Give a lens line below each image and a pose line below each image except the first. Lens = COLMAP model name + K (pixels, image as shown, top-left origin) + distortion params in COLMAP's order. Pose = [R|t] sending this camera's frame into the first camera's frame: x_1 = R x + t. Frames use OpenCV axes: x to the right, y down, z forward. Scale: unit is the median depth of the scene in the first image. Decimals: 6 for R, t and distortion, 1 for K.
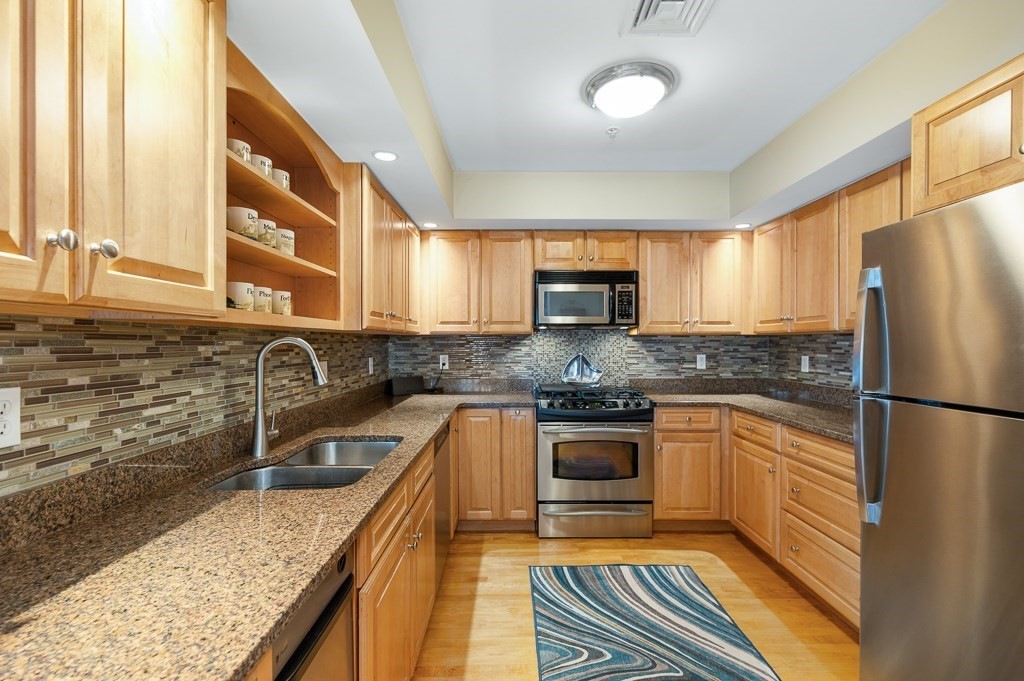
lens RADIAL K [[452.9, 0, 512.5], [0, 452.9, 341.5], [0, 0, 1]] dist [0.000459, 0.000113]
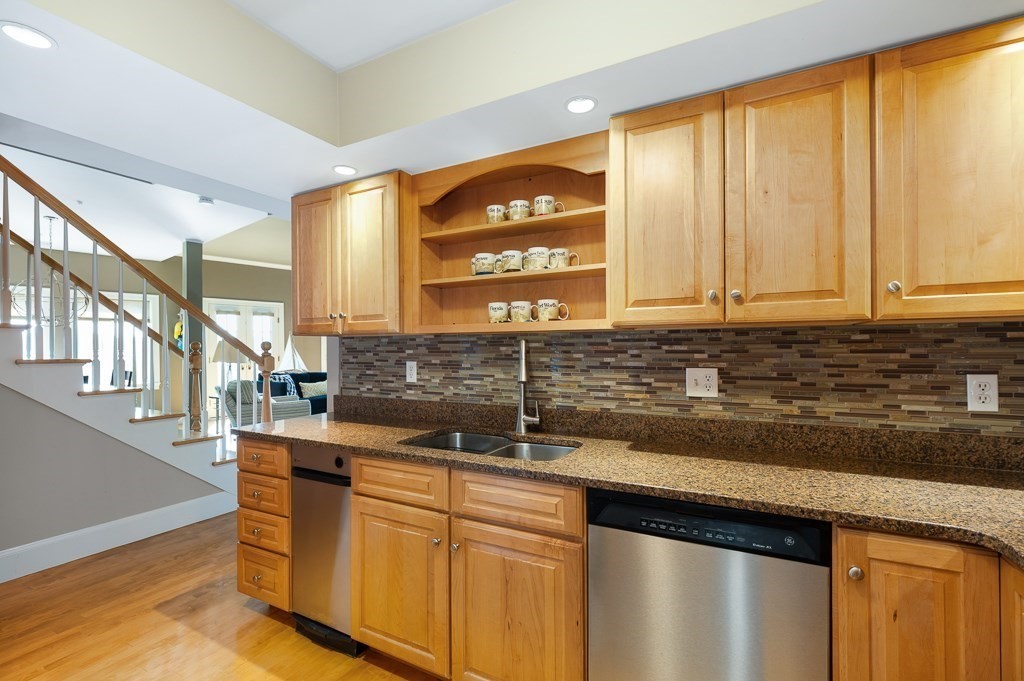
lens RADIAL K [[452.9, 0, 511.4], [0, 452.9, 340.9], [0, 0, 1]] dist [0.000459, 0.000113]
pose [[-0.473845, 0.009067, -0.880561, 0.722949], [0.015037, 0.999885, 0.002204, -0.014778], [0.880480, -0.012196, -0.473927, 1.949648]]
